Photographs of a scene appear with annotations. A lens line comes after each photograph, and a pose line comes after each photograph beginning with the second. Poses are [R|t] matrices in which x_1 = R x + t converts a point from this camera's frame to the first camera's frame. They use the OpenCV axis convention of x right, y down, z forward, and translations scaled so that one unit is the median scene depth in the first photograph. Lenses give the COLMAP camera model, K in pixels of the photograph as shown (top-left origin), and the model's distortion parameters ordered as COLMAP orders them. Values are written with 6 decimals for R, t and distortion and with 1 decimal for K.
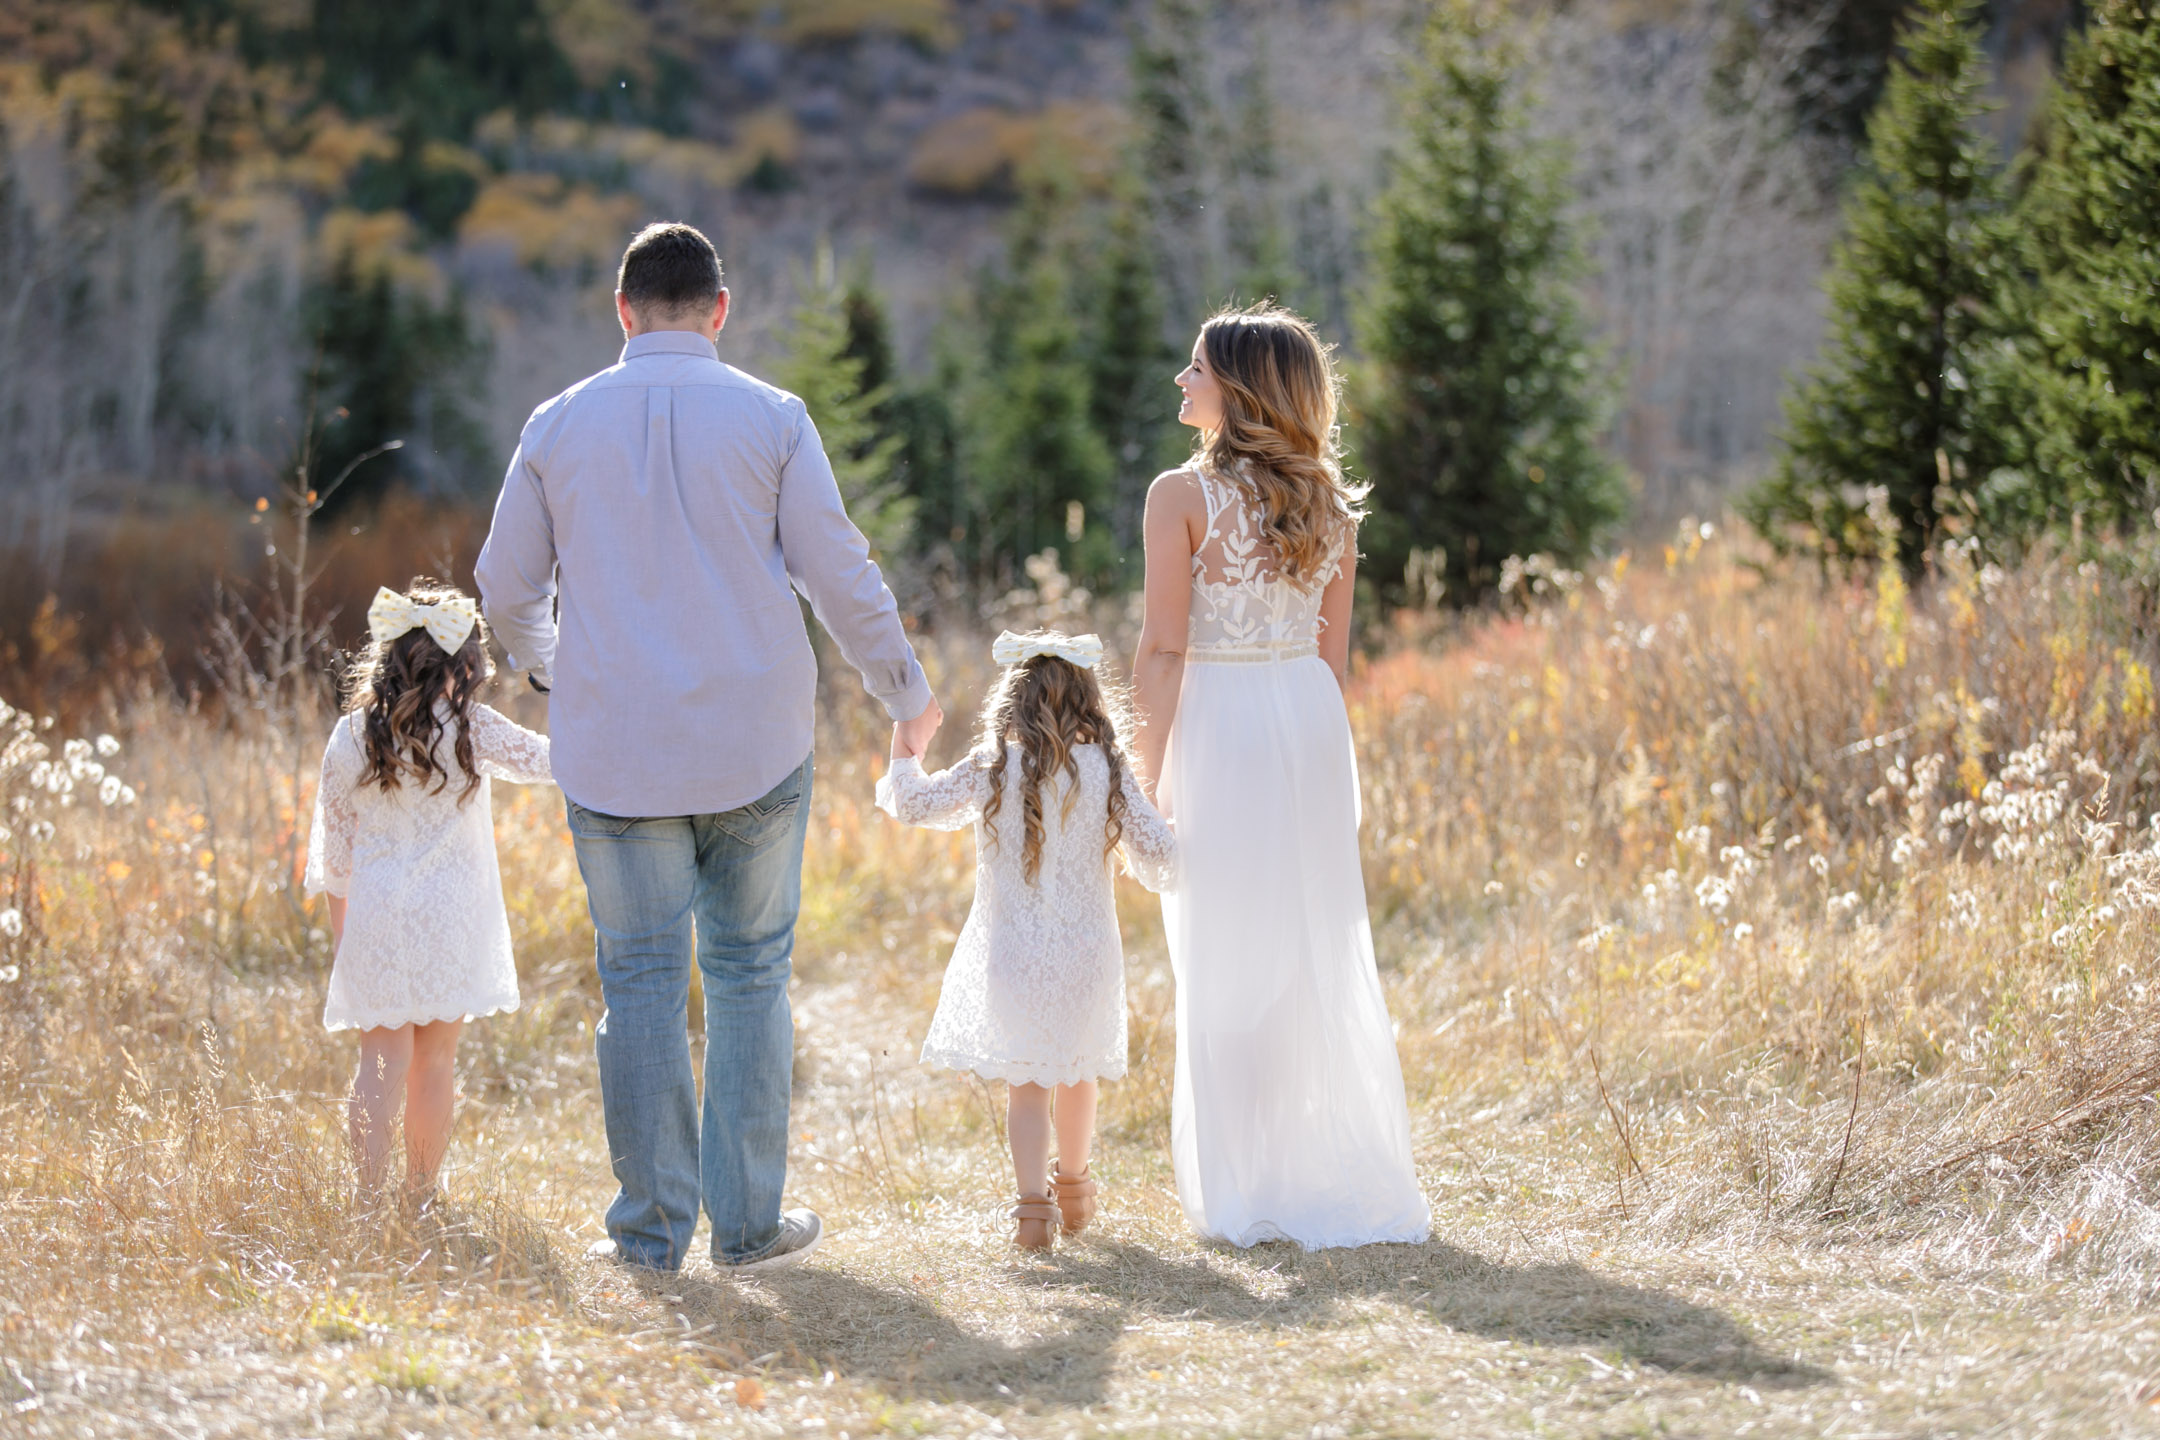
lens RADIAL K [[6864.4, 0, 1080.0], [0, 6864.4, 720.0], [0, 0, 1]] dist [-0.038578, -0.375959]
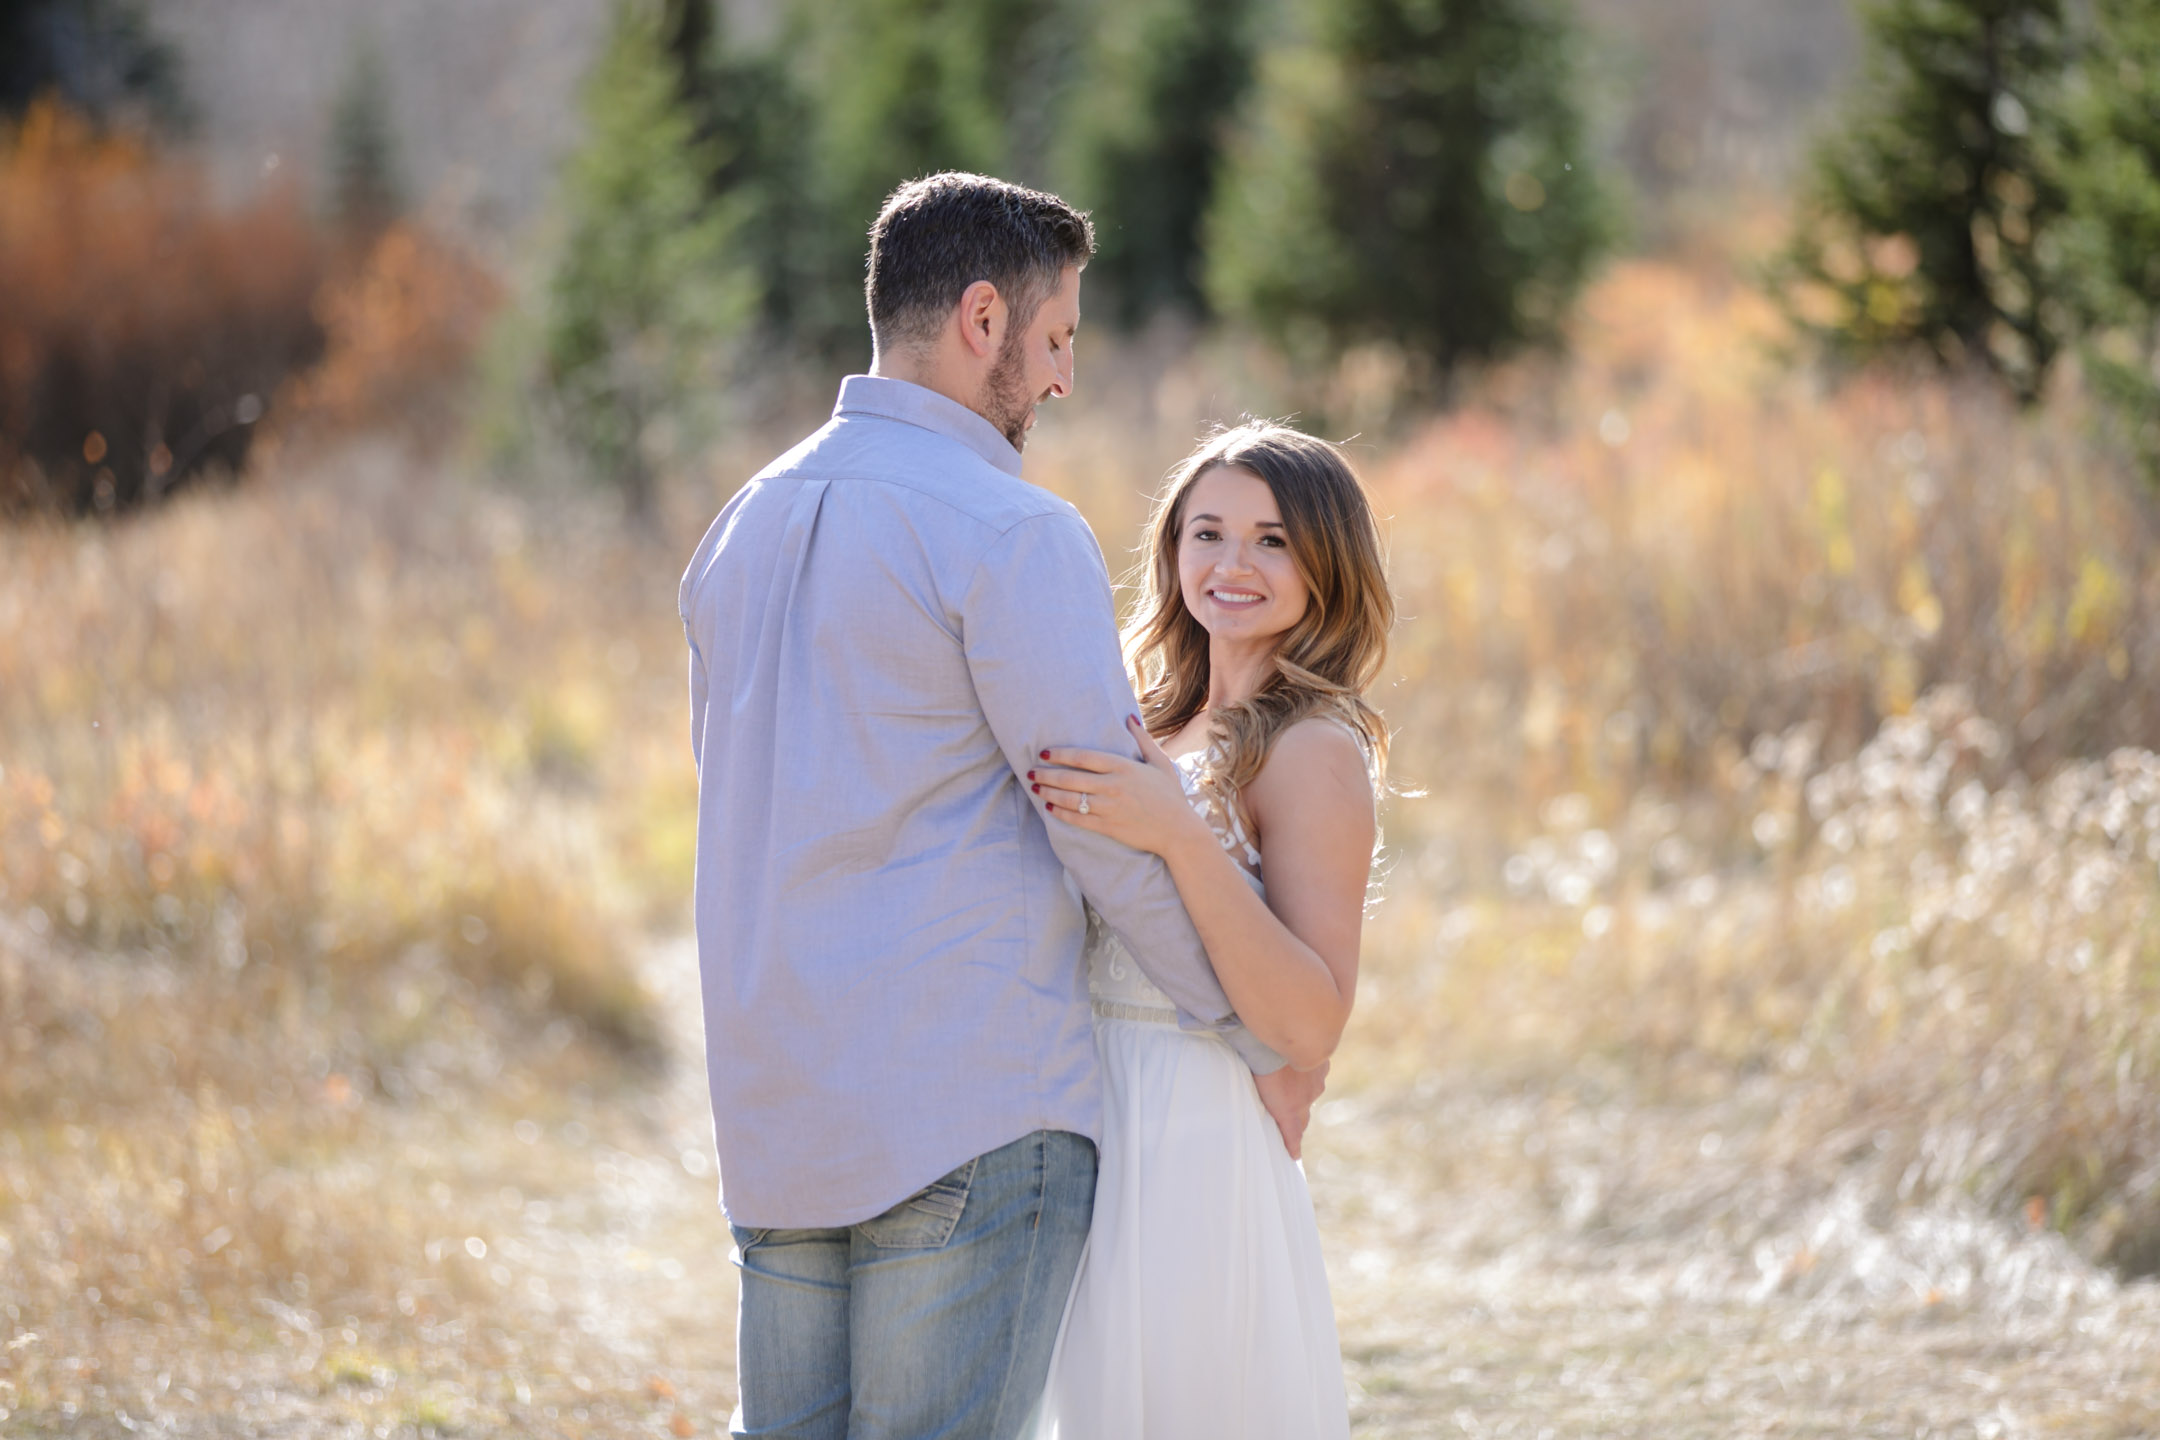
lens RADIAL K [[9631.2, 0, 1080.0], [0, 9631.2, 720.0], [0, 0, 1]] dist [1.250039, 0.770625]
pose [[0.999918, -0.006547, 0.011009, 0.002582], [0.006118, 0.999239, 0.038529, -0.041592], [-0.011253, -0.038458, 0.999197, -0.329116]]
